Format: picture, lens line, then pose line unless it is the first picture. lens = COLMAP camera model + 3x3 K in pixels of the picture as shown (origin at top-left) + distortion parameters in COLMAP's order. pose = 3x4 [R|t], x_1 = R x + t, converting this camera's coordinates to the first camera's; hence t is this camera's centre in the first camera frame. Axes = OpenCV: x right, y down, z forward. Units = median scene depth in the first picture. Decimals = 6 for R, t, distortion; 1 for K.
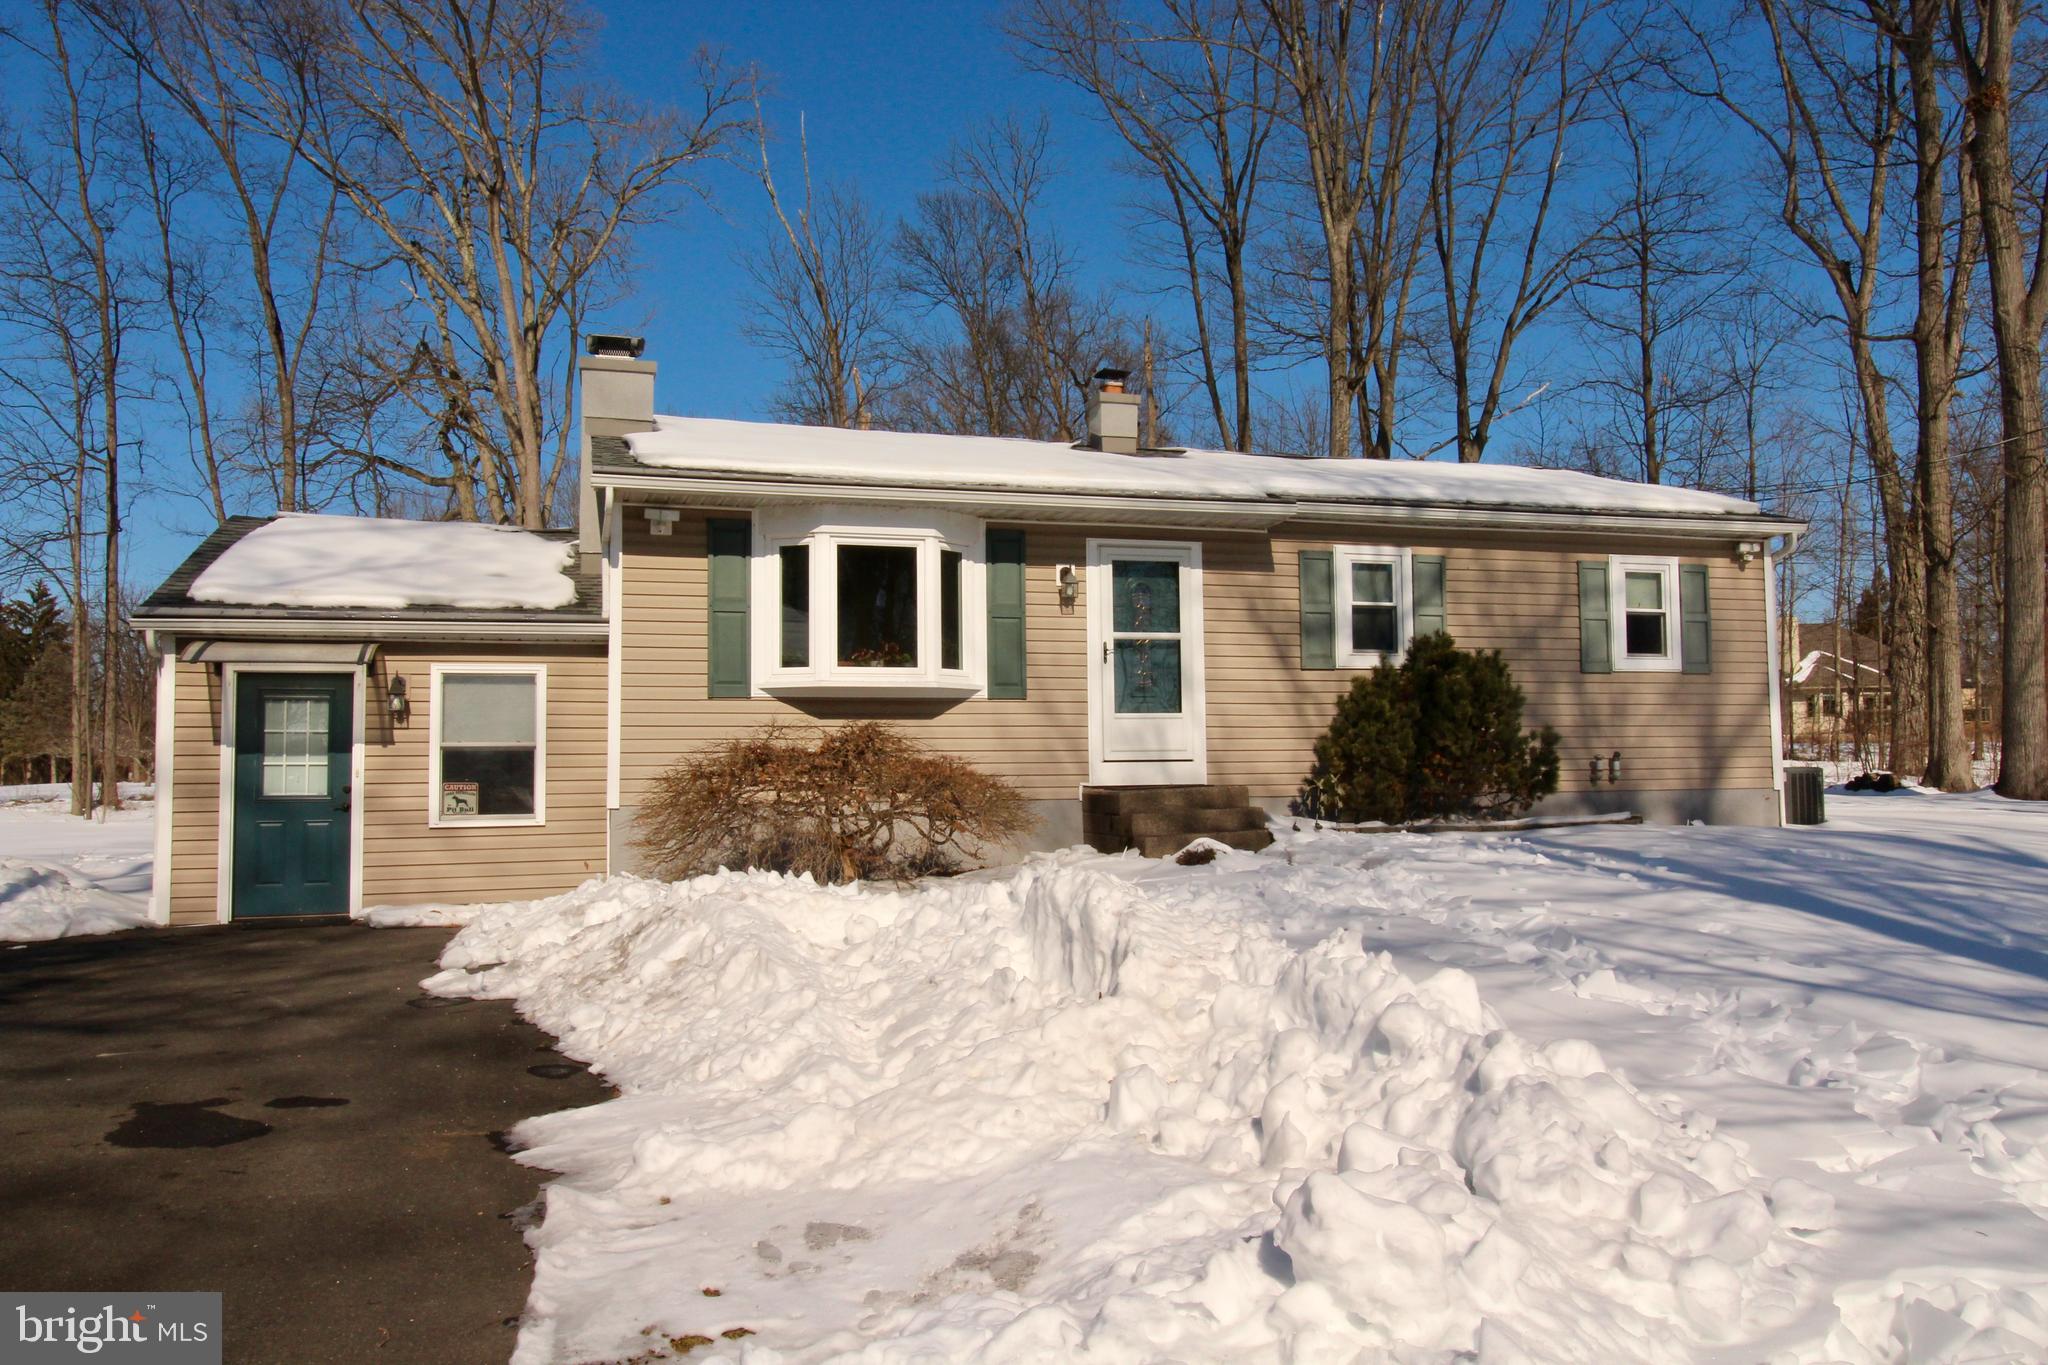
lens RADIAL K [[1513.2, 0, 1024.0], [0, 1513.2, 682.5], [0, 0, 1]] dist [0.007473, 0.004641]
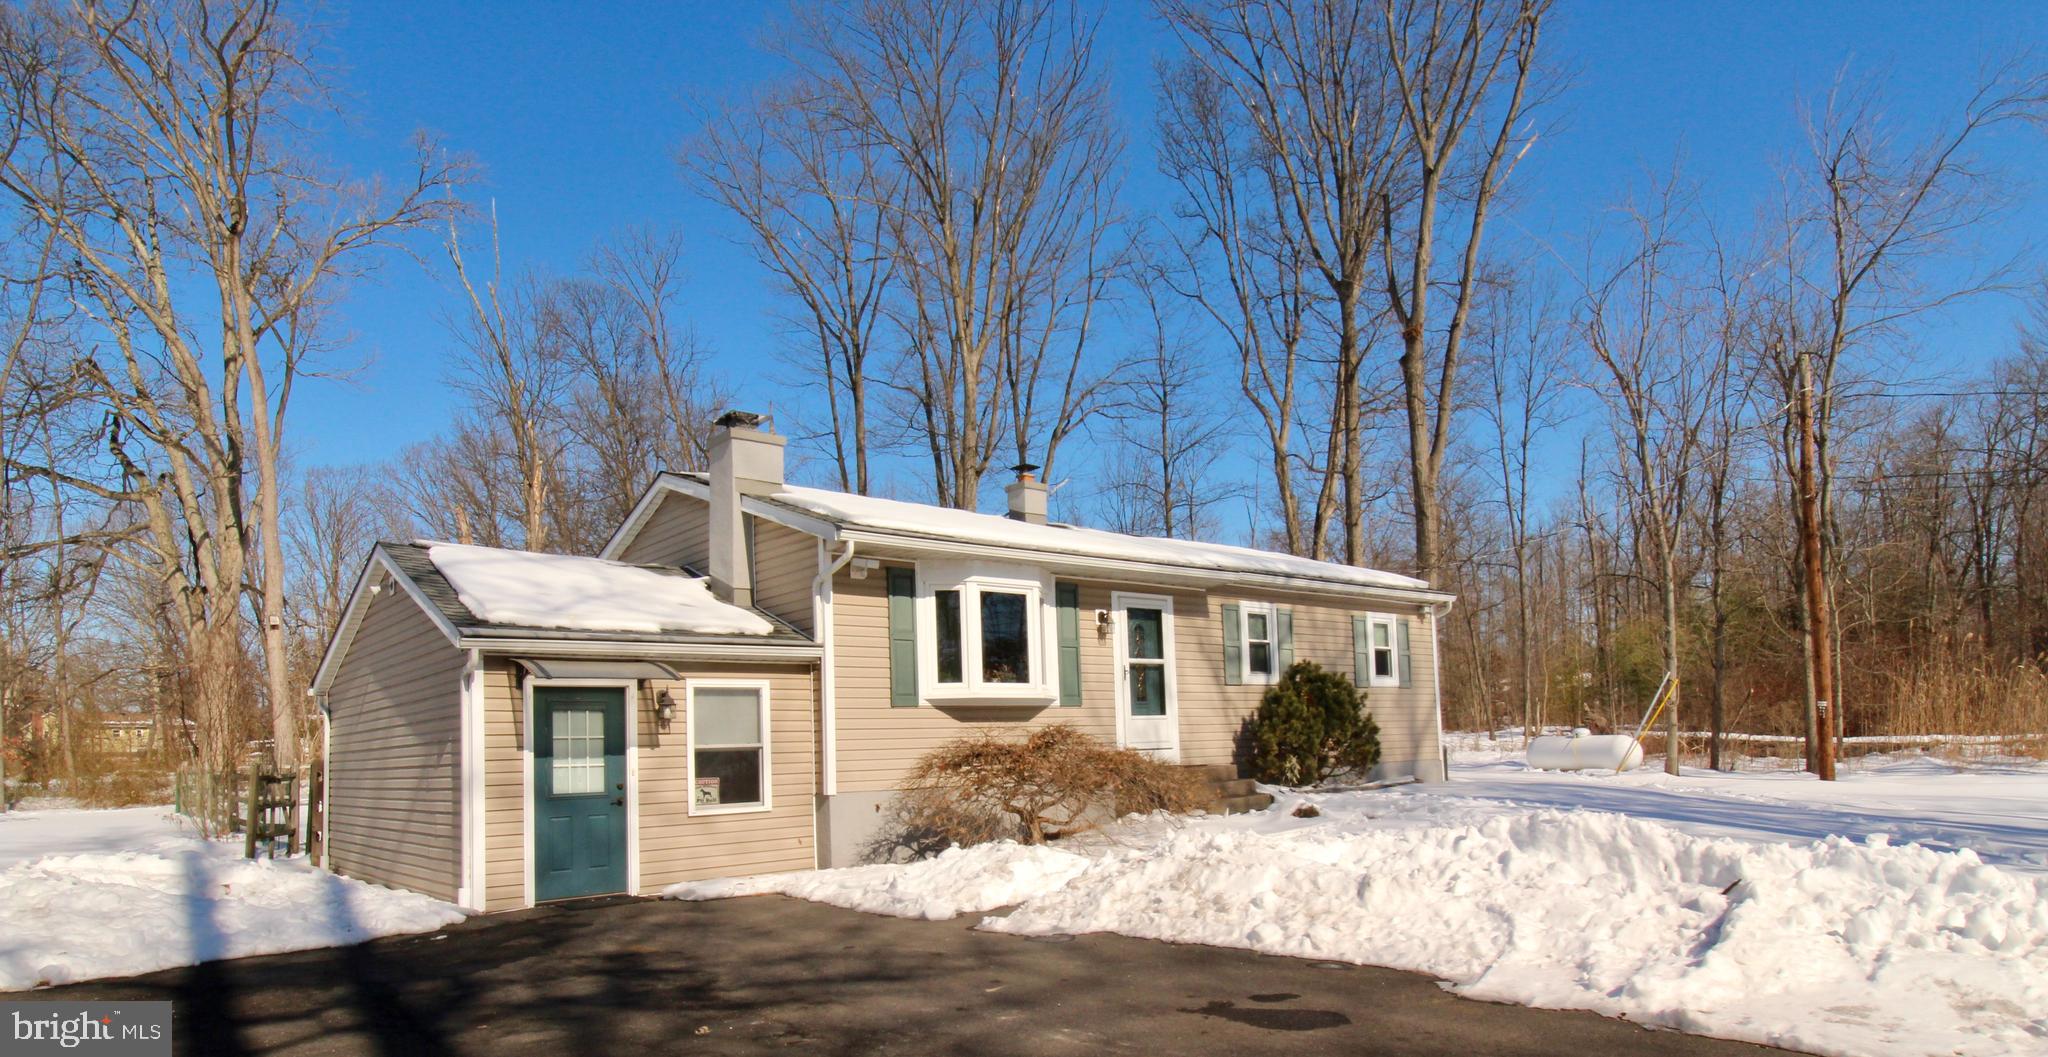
lens RADIAL K [[1167.1, 0, 1024.4], [0, 1167.1, 692.4], [0, 0, 1]] dist [0.002887, -0.000652]
pose [[0.915590, 0.000544, 0.402114, -0.461092], [-0.002227, 0.999991, 0.003718, -0.005449], [-0.402108, -0.004299, 0.915582, 0.043089]]
